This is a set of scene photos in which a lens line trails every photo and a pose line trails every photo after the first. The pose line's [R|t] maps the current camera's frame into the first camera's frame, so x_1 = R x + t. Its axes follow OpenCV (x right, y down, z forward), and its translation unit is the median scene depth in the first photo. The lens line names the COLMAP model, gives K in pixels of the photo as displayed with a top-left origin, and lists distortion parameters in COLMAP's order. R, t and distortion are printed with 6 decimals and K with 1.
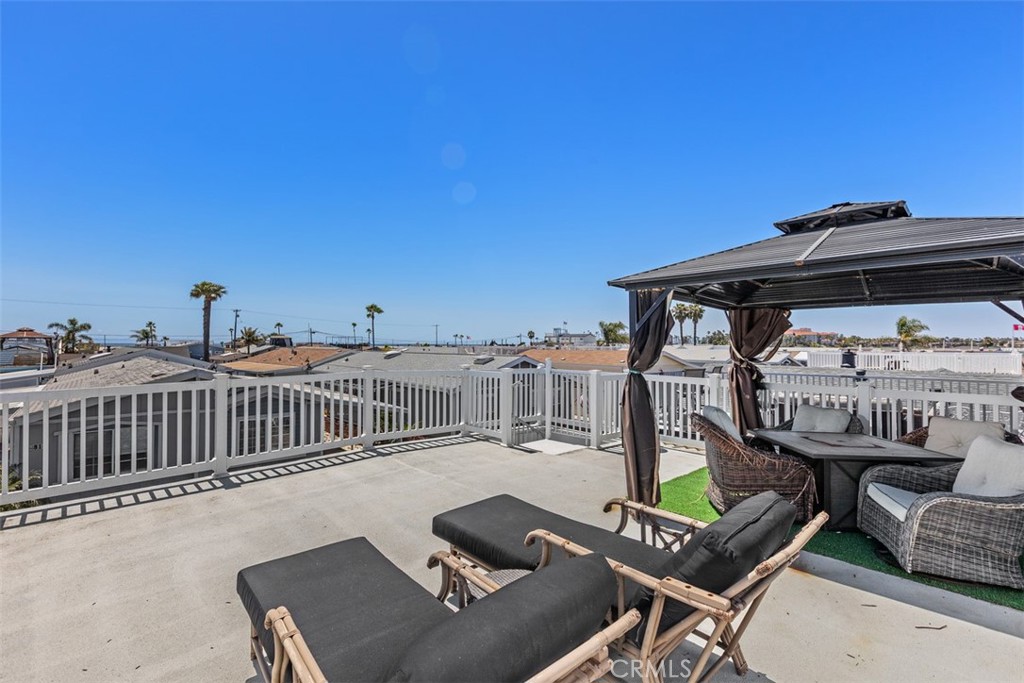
lens RADIAL K [[461.3, 0, 509.4], [0, 461.3, 341.5], [0, 0, 1]] dist [-0.000844, 0.001162]
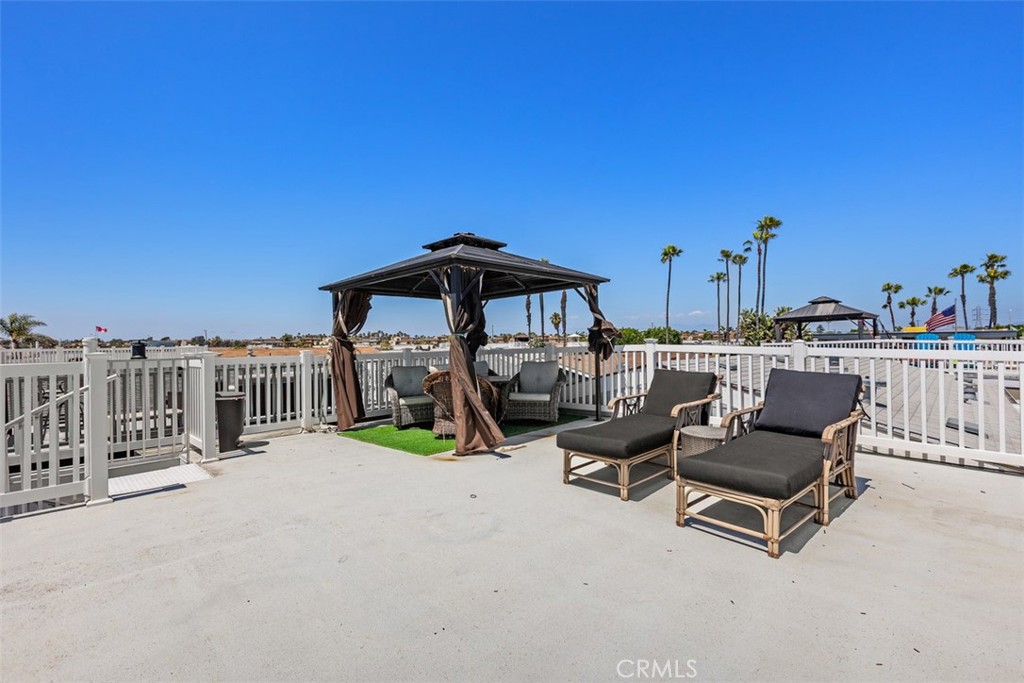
lens RADIAL K [[461.3, 0, 508.8], [0, 461.3, 338.5], [0, 0, 1]] dist [-0.000844, 0.001162]
pose [[-0.046932, 0.003716, 0.998891, -0.664377], [0.009139, 0.999953, -0.003291, 0.059686], [-0.998856, 0.008974, -0.046964, 0.685519]]
